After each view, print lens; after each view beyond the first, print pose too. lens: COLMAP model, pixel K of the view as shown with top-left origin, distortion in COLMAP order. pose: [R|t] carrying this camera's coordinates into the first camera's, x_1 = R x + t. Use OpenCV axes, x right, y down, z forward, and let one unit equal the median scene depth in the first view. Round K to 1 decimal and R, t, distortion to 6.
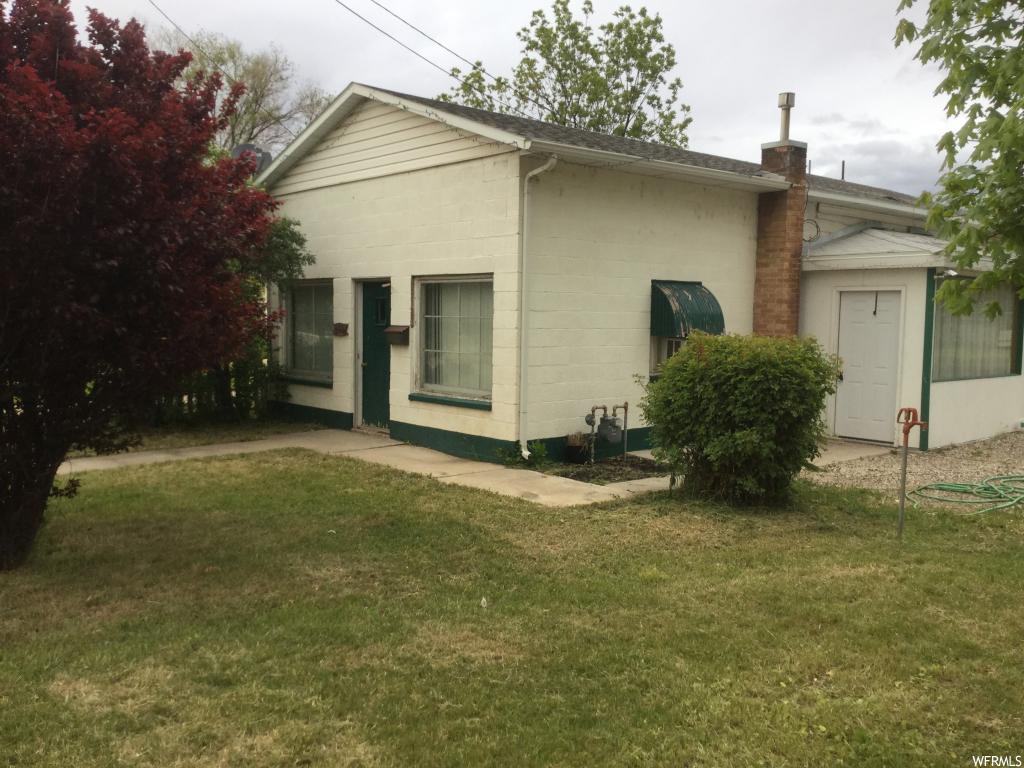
lens RADIAL K [[911.0, 0, 520.8], [0, 911.0, 378.8], [0, 0, 1]] dist [0.113212, -0.189570]
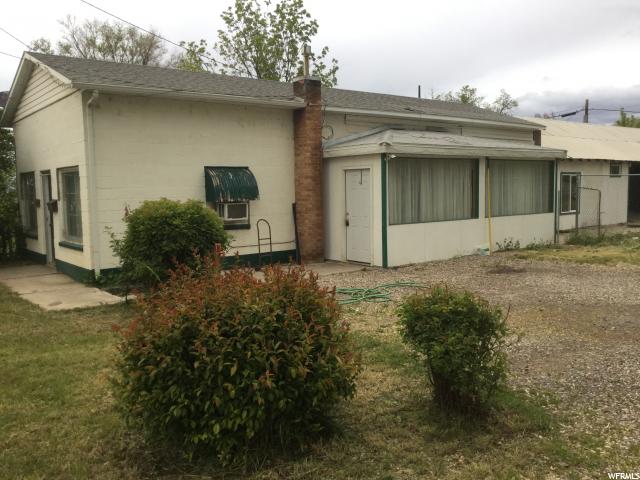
lens RADIAL K [[569.4, 0, 325.5], [0, 569.4, 236.7], [0, 0, 1]] dist [0.113212, -0.189570]
pose [[0.997867, -0.027850, -0.059033, 0.469657], [0.028733, 0.999487, 0.014163, 0.007606], [0.058608, -0.015829, 0.998156, 0.010891]]
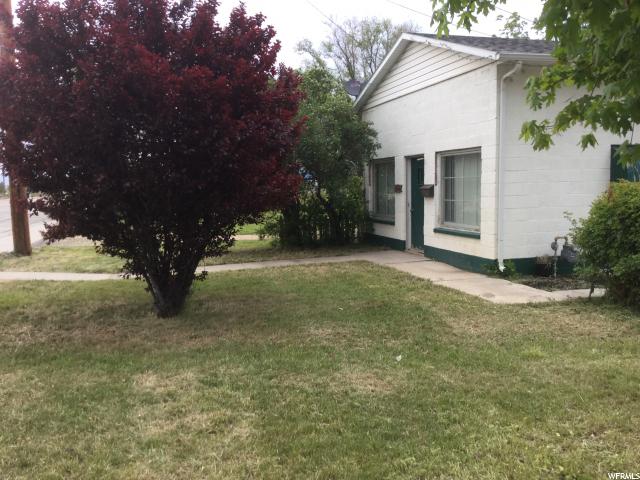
lens RADIAL K [[569.4, 0, 325.5], [0, 569.4, 236.7], [0, 0, 1]] dist [0.113212, -0.189570]
pose [[0.910061, 0.008378, -0.414389, 0.131446], [0.001732, 0.999710, 0.024016, 0.008519], [0.414470, -0.022574, 0.909783, 0.039419]]
